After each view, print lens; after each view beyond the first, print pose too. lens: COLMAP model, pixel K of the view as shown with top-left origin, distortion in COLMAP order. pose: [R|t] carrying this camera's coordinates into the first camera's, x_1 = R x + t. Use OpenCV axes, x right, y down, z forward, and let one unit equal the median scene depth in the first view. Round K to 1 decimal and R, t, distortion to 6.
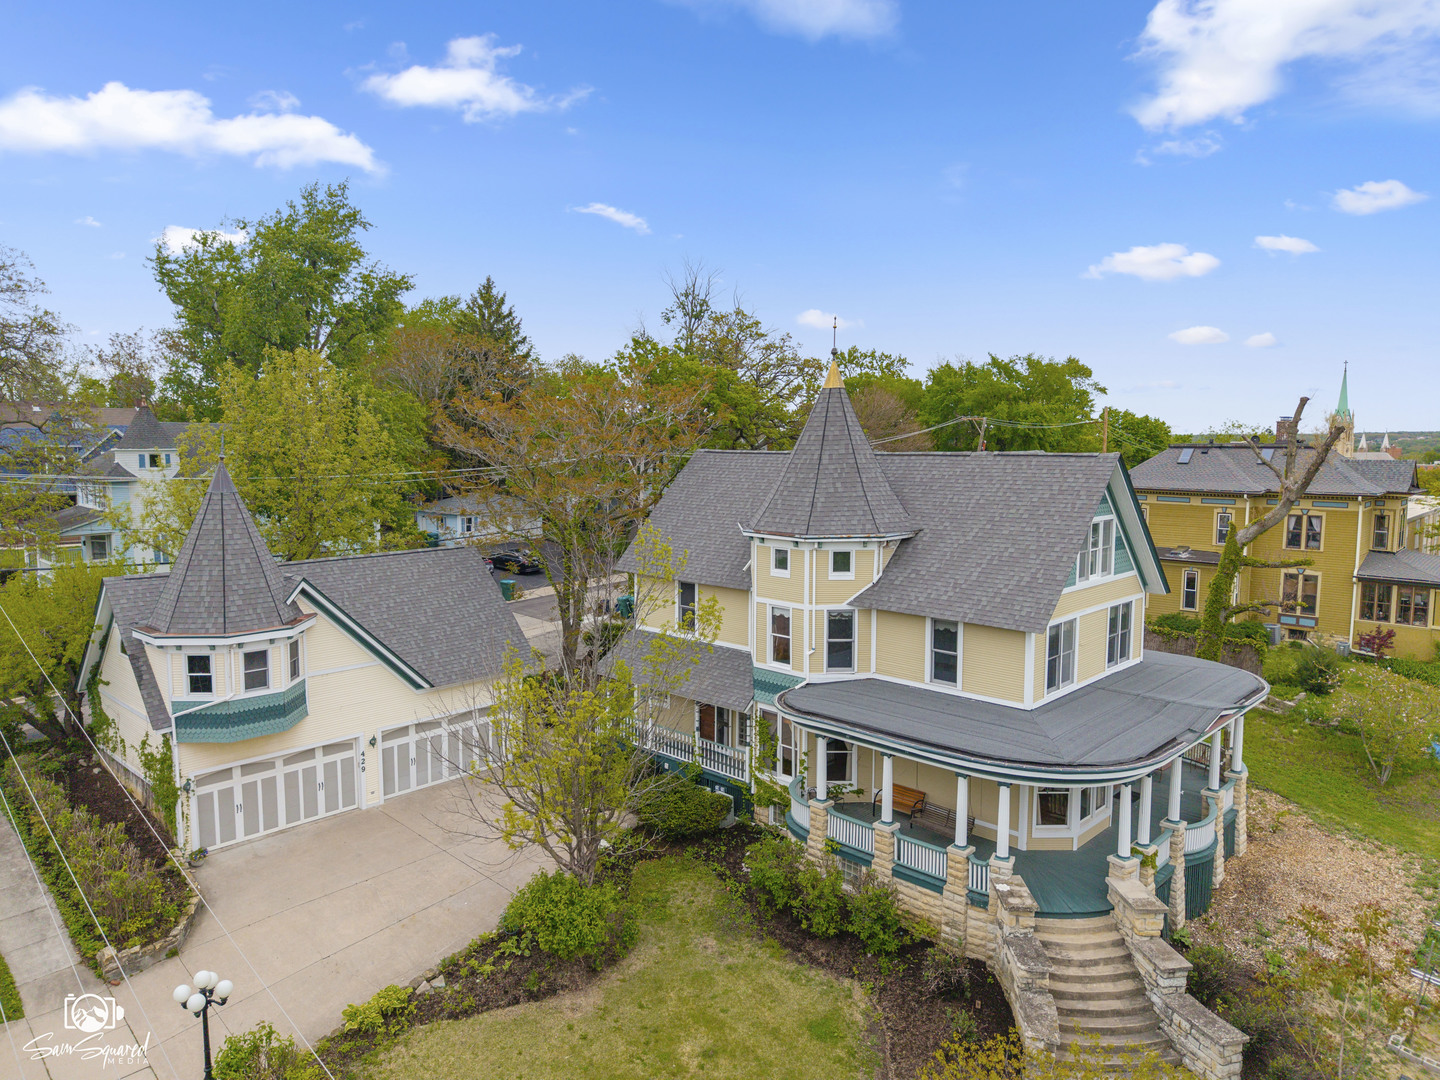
lens RADIAL K [[963.3, 0, 714.3], [0, 963.3, 537.6], [0, 0, 1]] dist [0.033063, -0.037613]
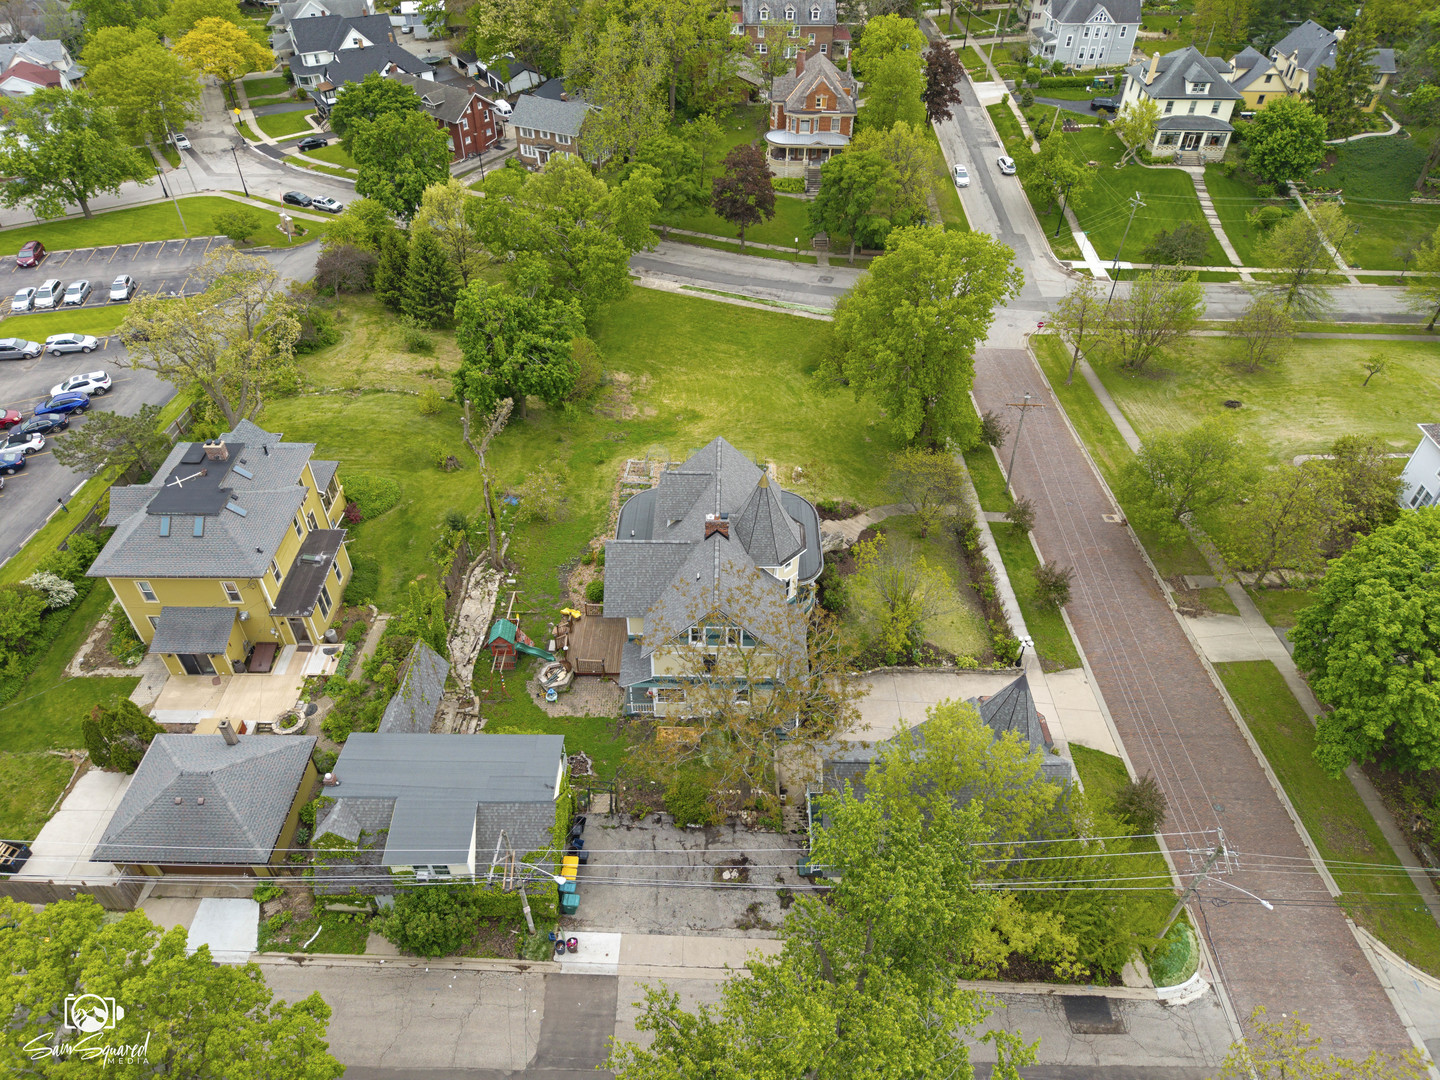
lens RADIAL K [[963.3, 0, 714.3], [0, 963.3, 537.6], [0, 0, 1]] dist [0.033063, -0.037613]
pose [[-0.674546, -0.499606, 0.543490, -1.052550], [0.065136, 0.693055, 0.717936, -1.686783], [-0.735353, 0.519682, -0.434955, 2.237187]]
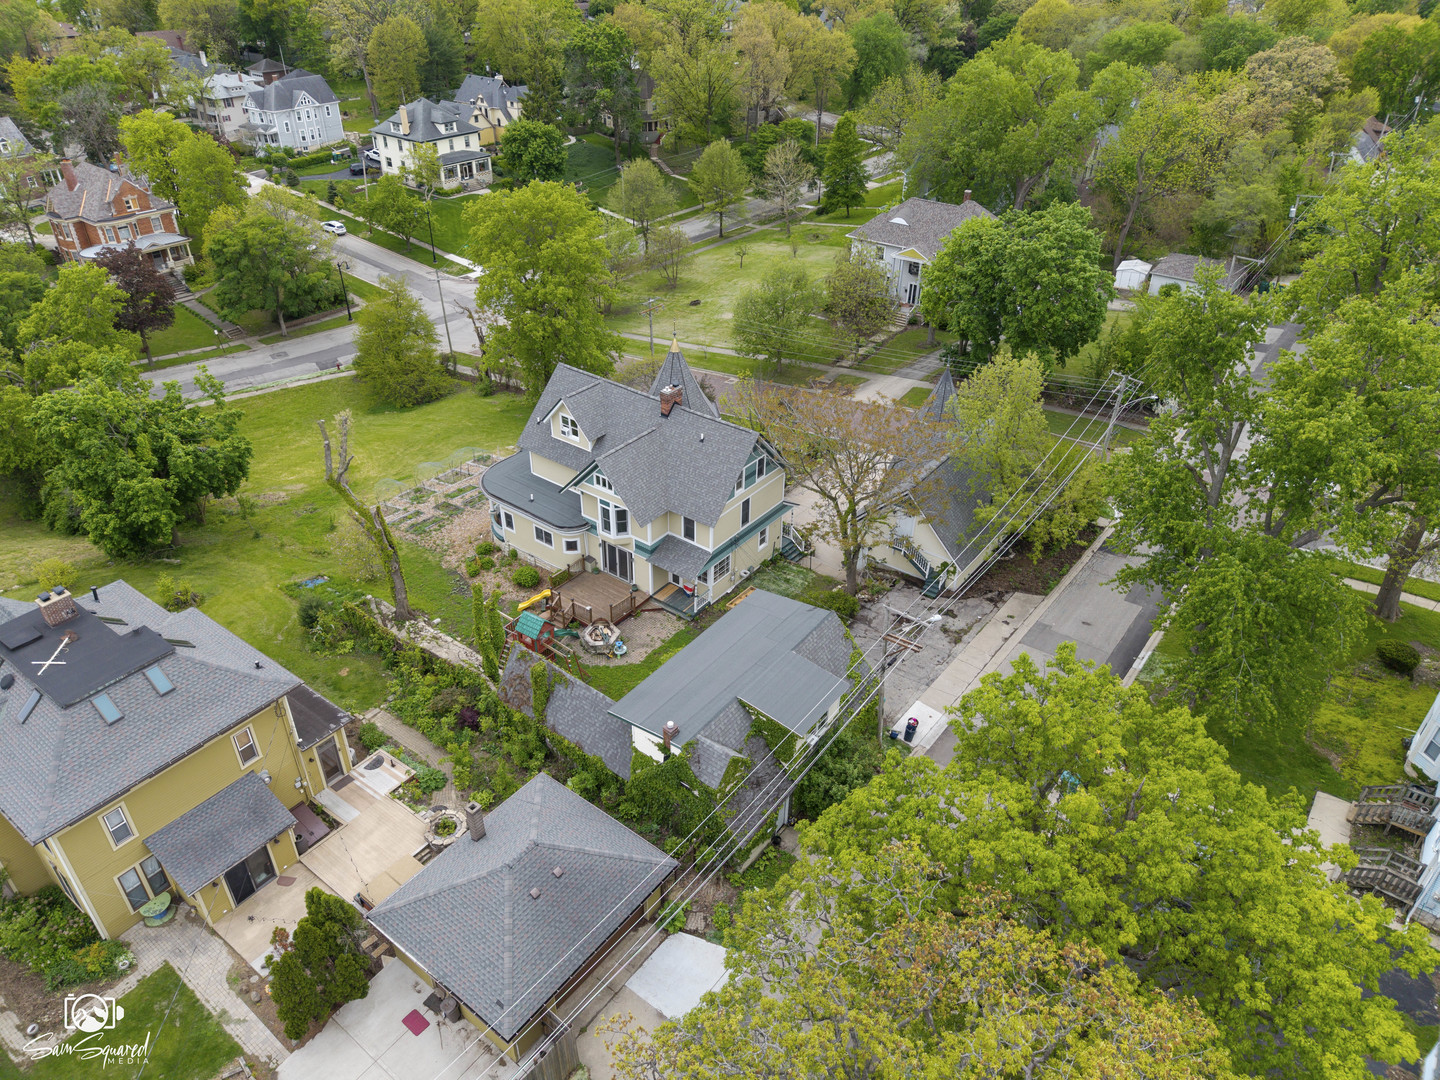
lens RADIAL K [[963.3, 0, 714.3], [0, 963.3, 537.6], [0, 0, 1]] dist [0.033063, -0.037613]
pose [[-0.994977, 0.042556, -0.090610, 0.274539], [-0.024020, 0.777205, 0.628789, -1.278561], [0.097181, 0.627807, -0.772279, 3.200388]]
